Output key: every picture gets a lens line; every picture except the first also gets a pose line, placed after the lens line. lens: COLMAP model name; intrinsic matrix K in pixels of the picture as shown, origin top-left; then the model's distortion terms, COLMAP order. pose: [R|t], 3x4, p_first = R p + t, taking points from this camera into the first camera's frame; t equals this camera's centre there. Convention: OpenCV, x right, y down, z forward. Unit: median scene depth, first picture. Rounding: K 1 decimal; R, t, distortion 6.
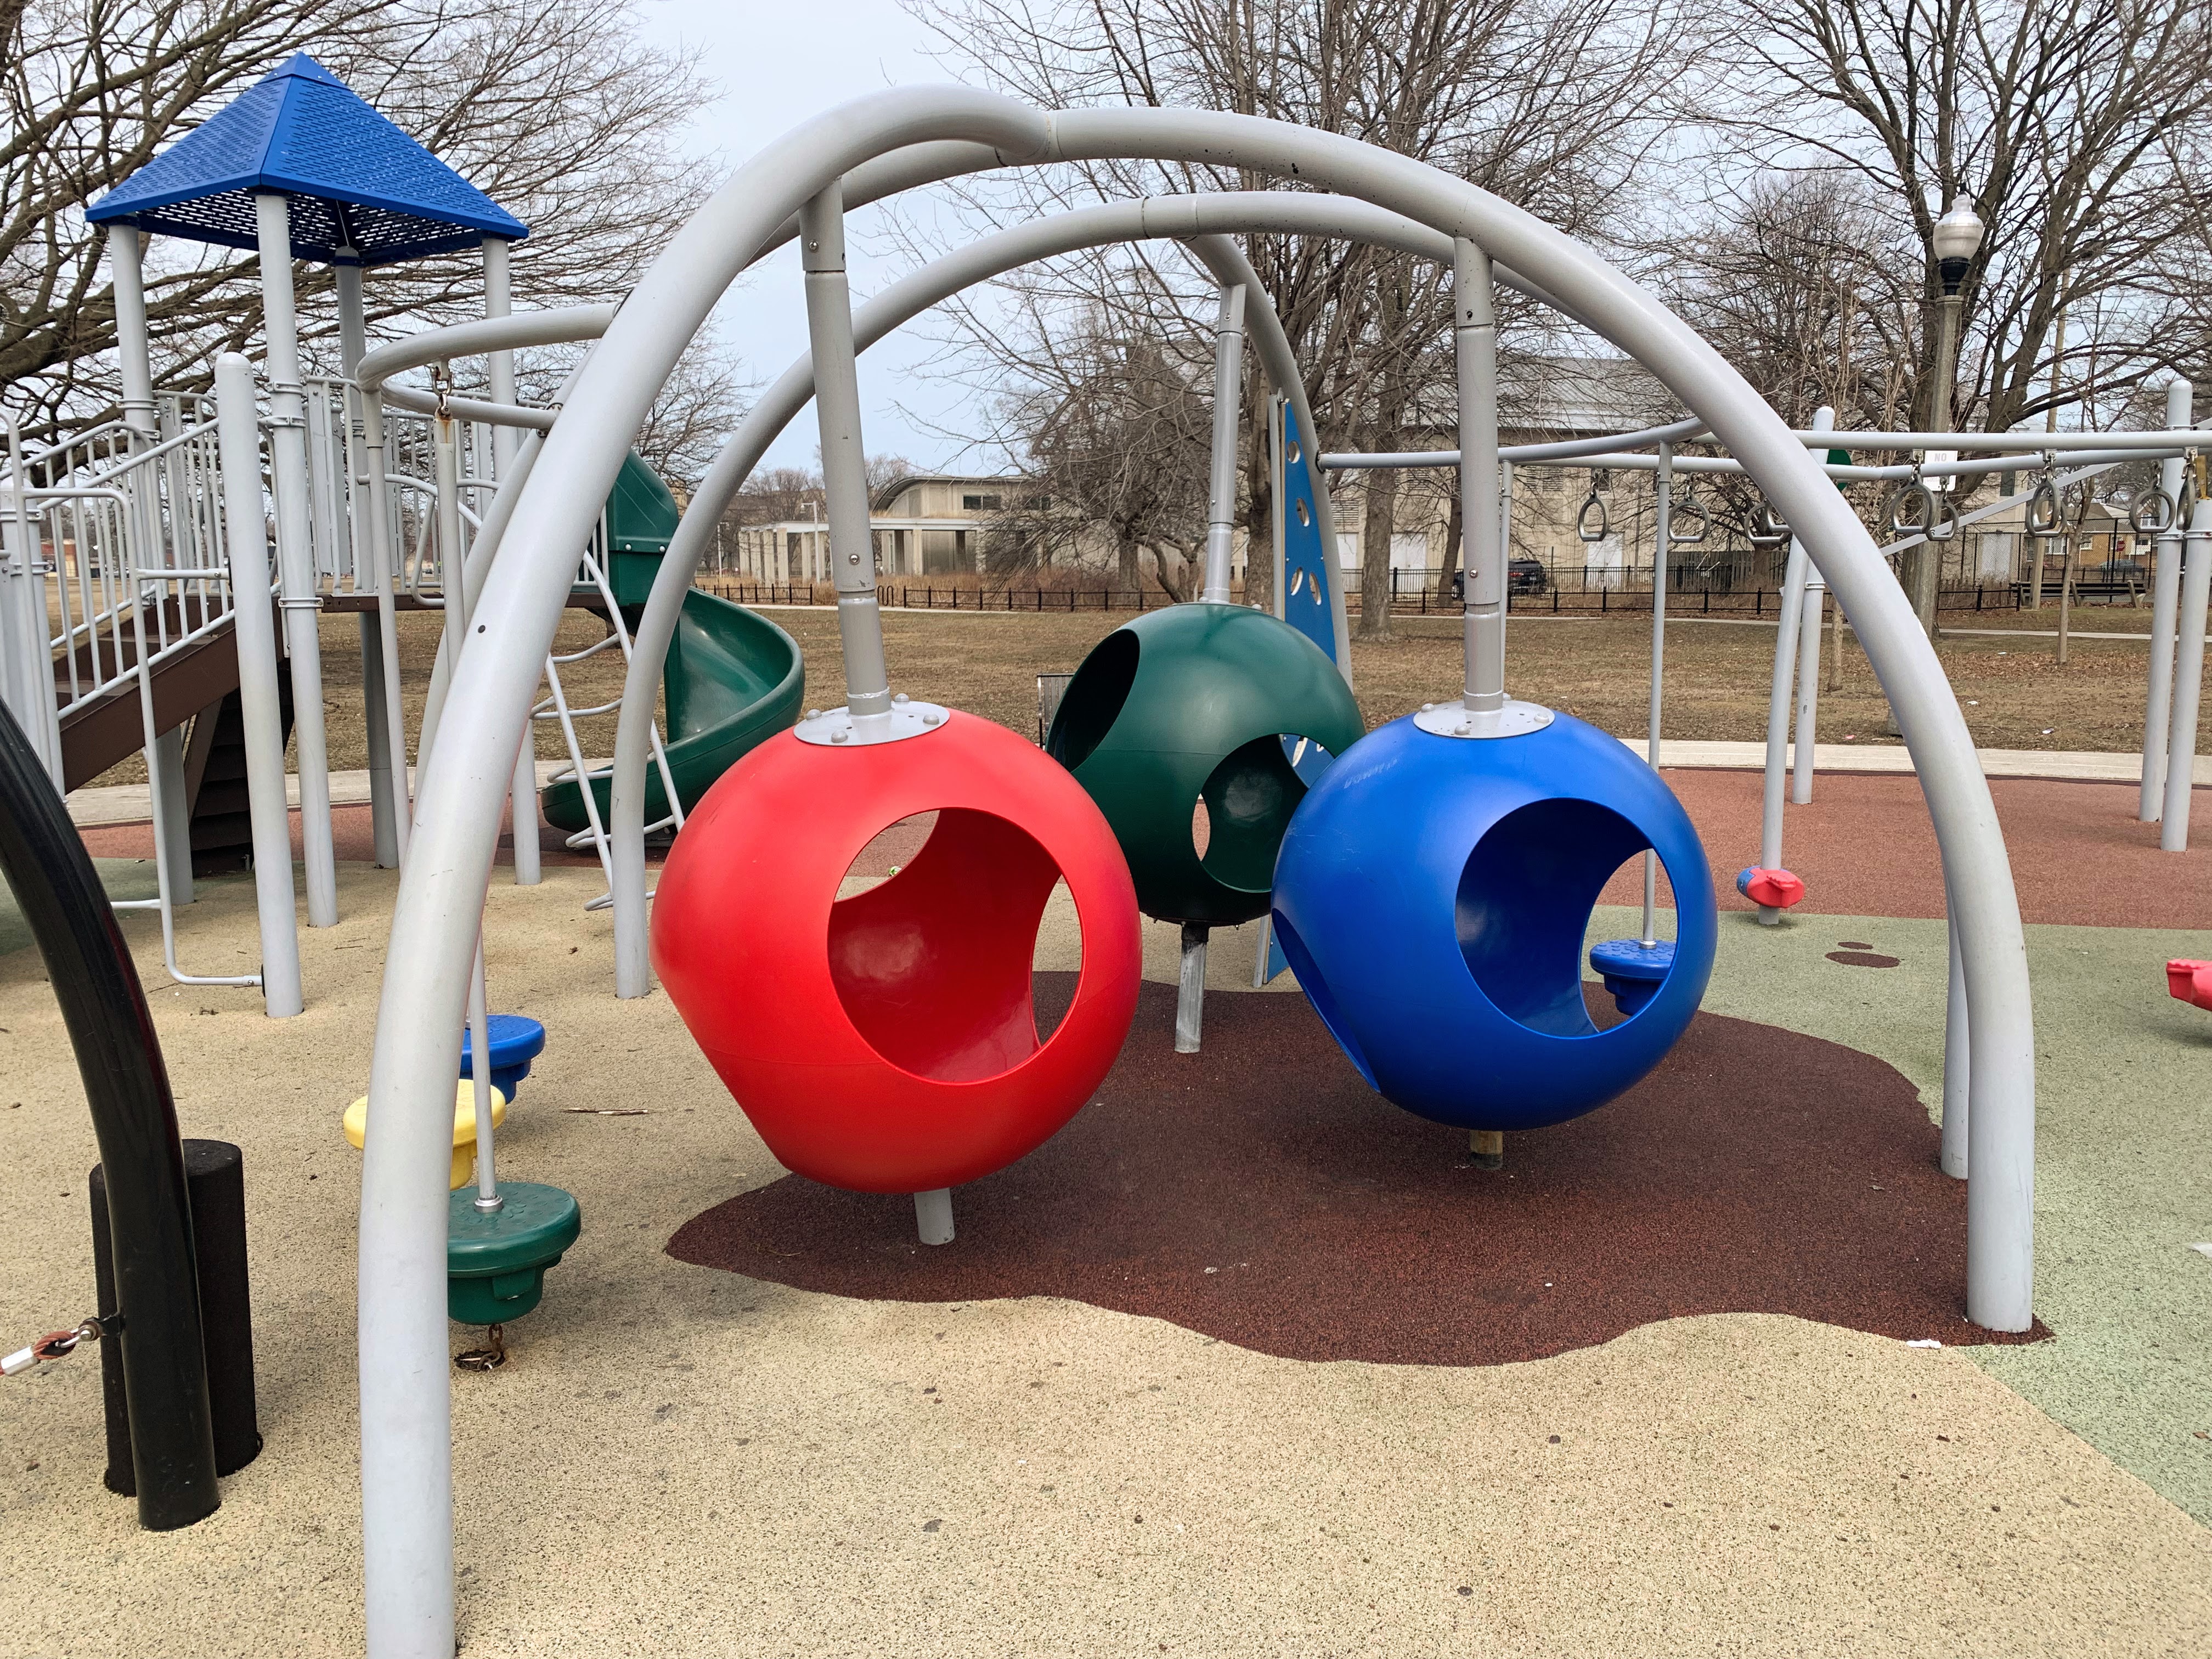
lens RADIAL K [[1698.0, 0, 1105.3], [0, 1698.0, 816.5], [0, 0, 1]] dist [0.037342, -0.038605]
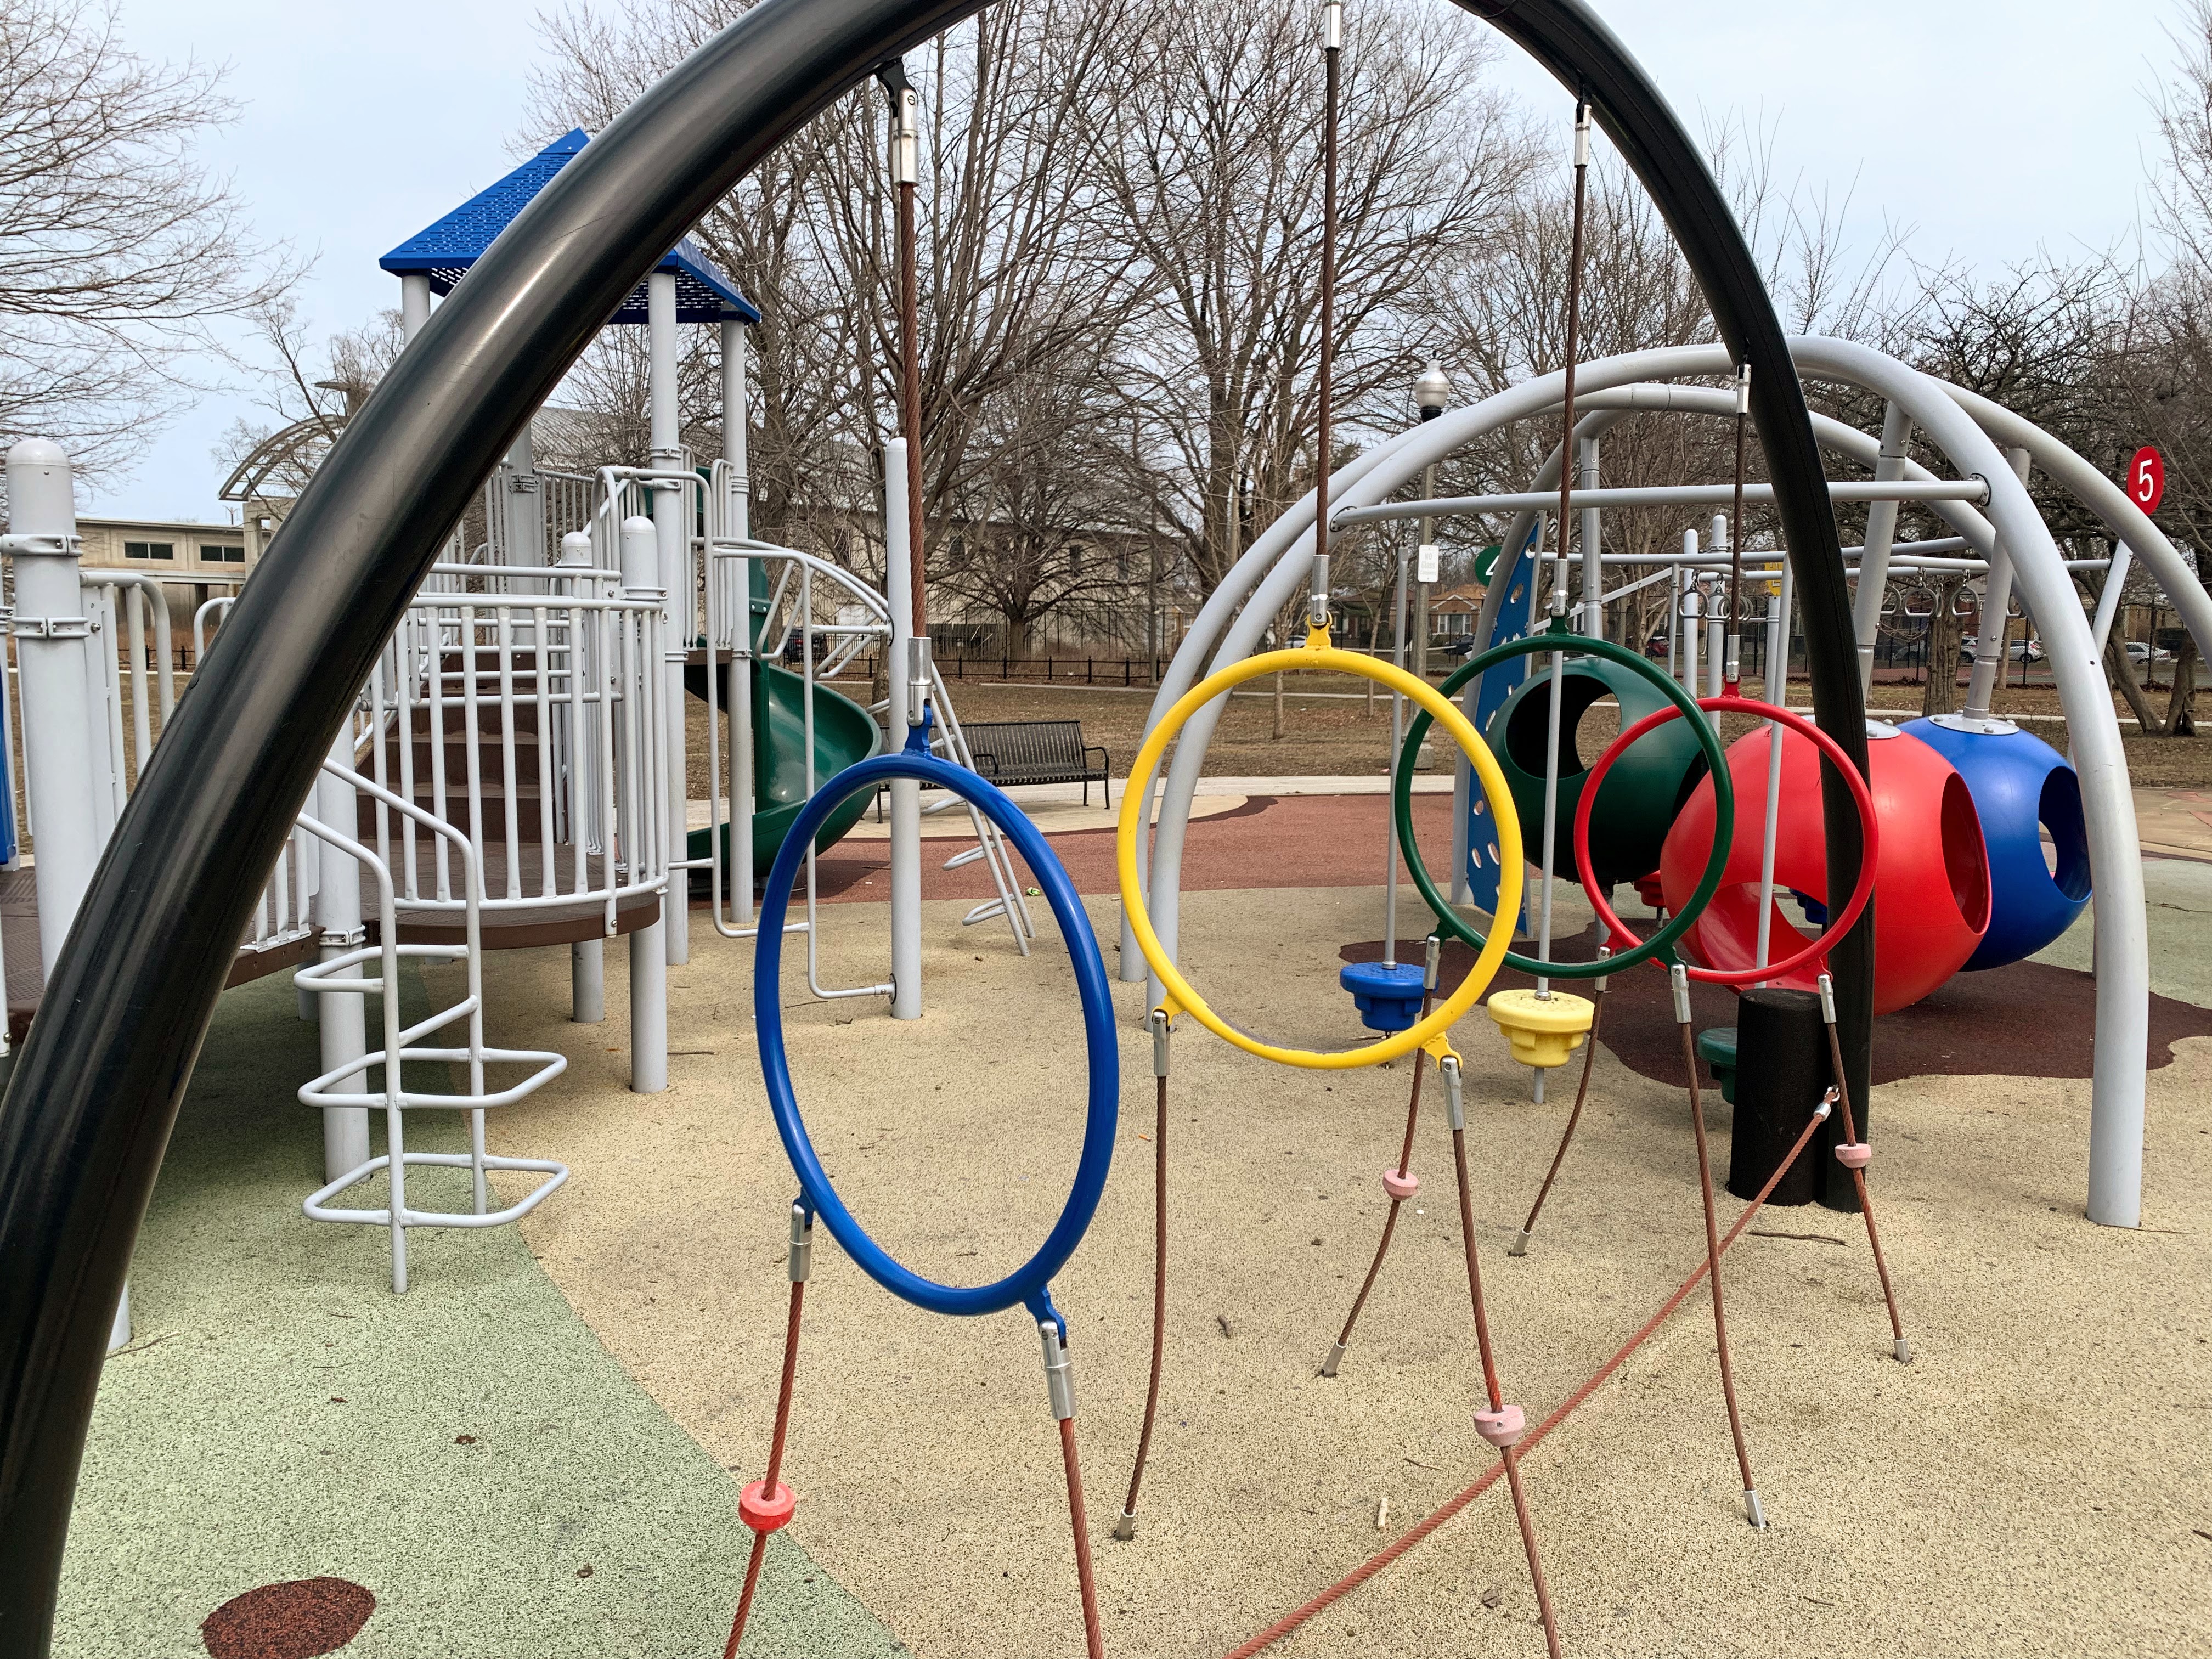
lens RADIAL K [[1698.0, 0, 1099.9], [0, 1698.0, 819.8], [0, 0, 1]] dist [0.037342, -0.038605]
pose [[0.880011, -0.039644, 0.473295, -0.269703], [0.056810, 0.998142, -0.022023, 0.005157], [-0.471543, 0.046268, 0.880628, -0.015889]]
